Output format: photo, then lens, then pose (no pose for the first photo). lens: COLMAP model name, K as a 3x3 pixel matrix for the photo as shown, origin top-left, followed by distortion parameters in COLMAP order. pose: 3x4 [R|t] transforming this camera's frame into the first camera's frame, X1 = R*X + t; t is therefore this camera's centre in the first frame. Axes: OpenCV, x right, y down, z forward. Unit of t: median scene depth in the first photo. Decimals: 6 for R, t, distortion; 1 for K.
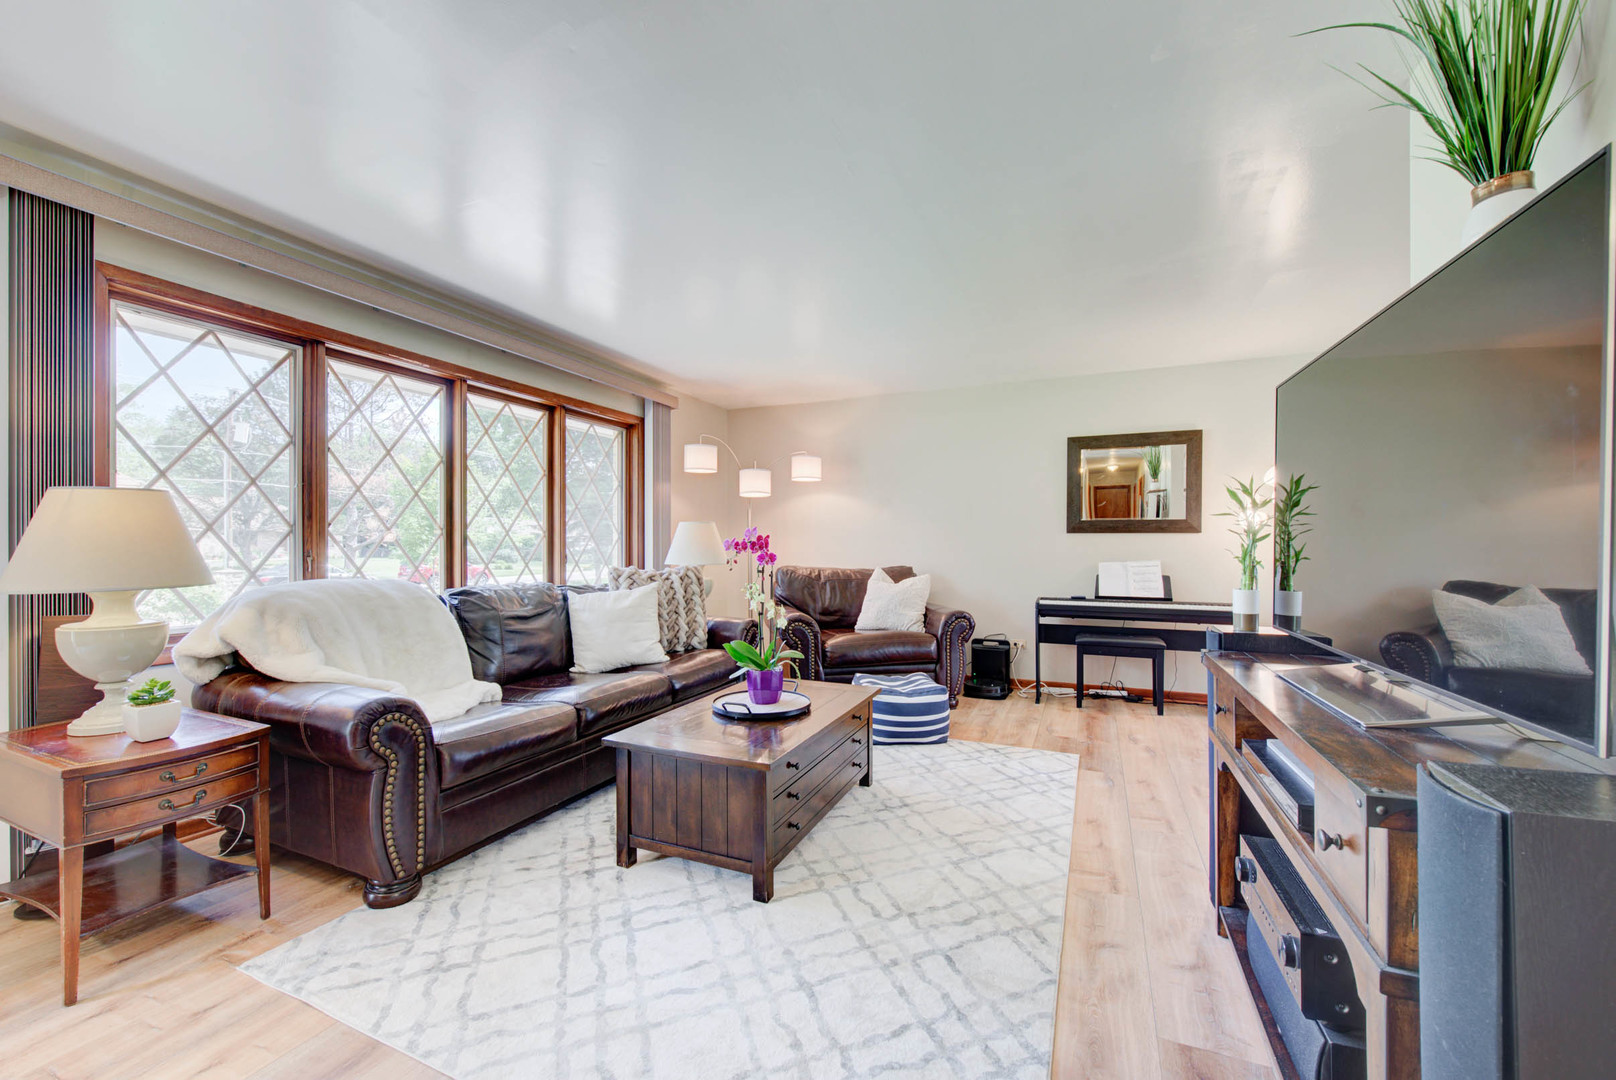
lens RADIAL K [[644.3, 0, 805.8], [0, 644.3, 544.5], [0, 0, 1]] dist [0.002858, -0.000890]
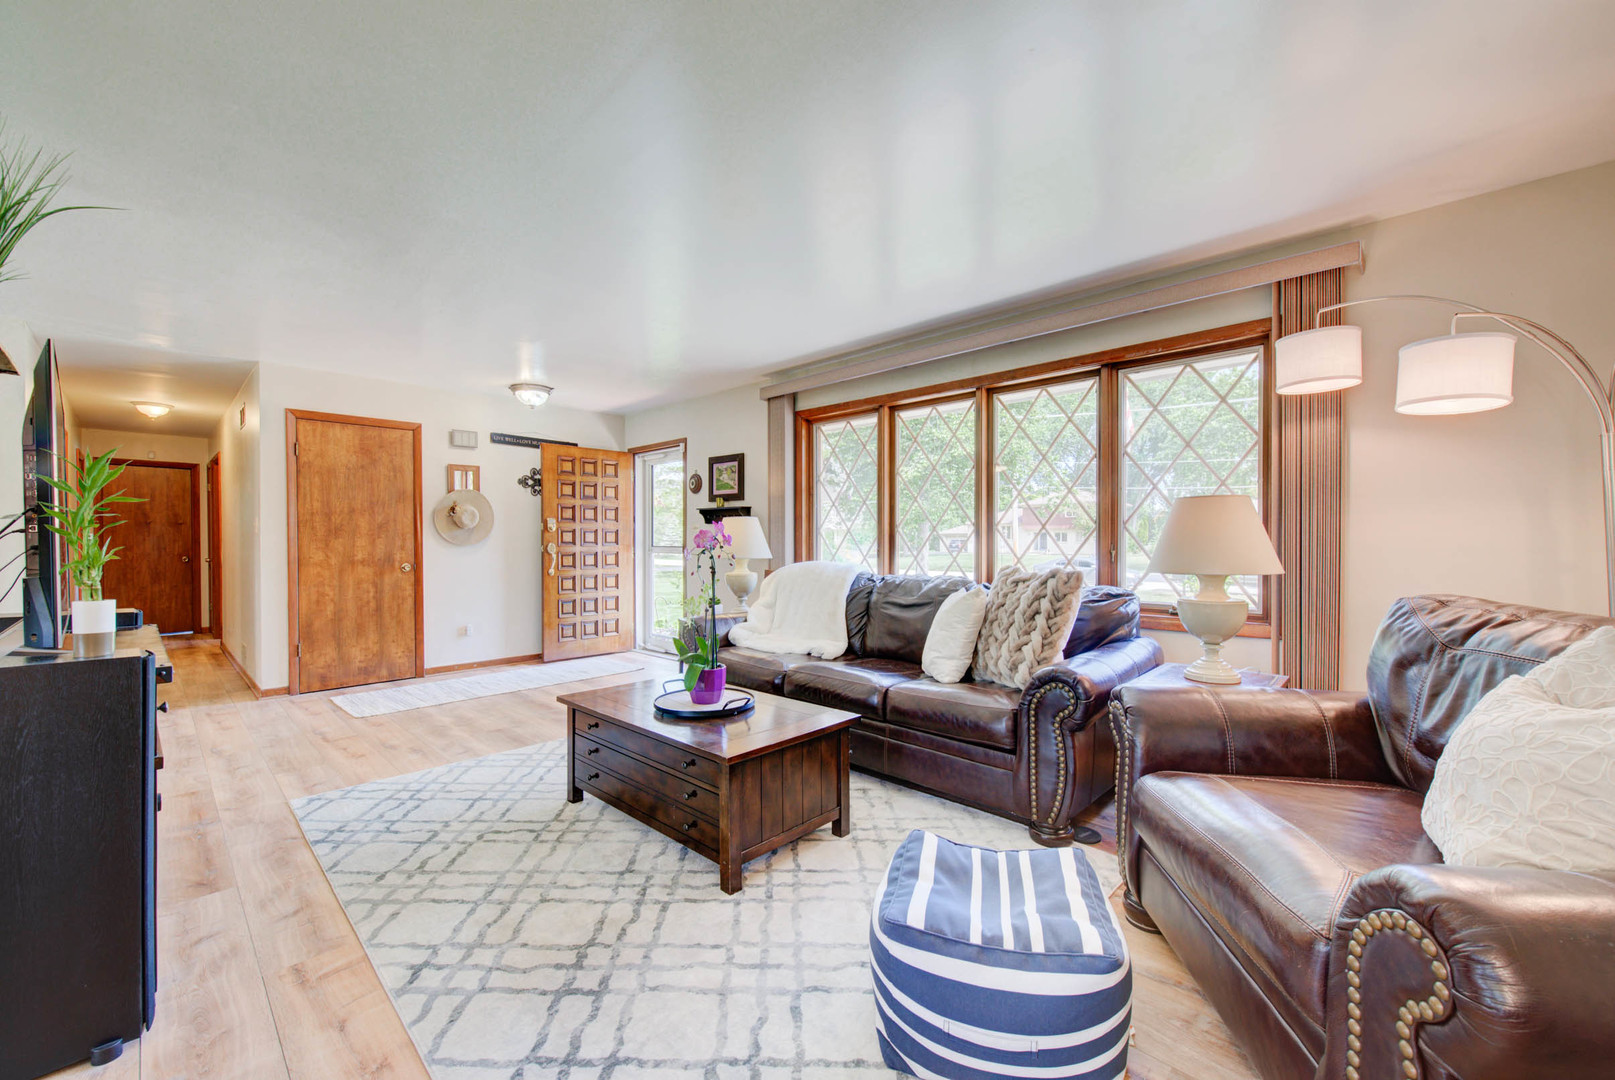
lens RADIAL K [[655.8, 0, 807.5], [0, 655.8, 540.0], [0, 0, 1]] dist [0.000500, -0.000271]
pose [[-0.352676, -0.003018, -0.935741, 0.630072], [0.002572, 0.999988, -0.004195, 0.004676], [0.935742, -0.003886, -0.352664, 1.163171]]
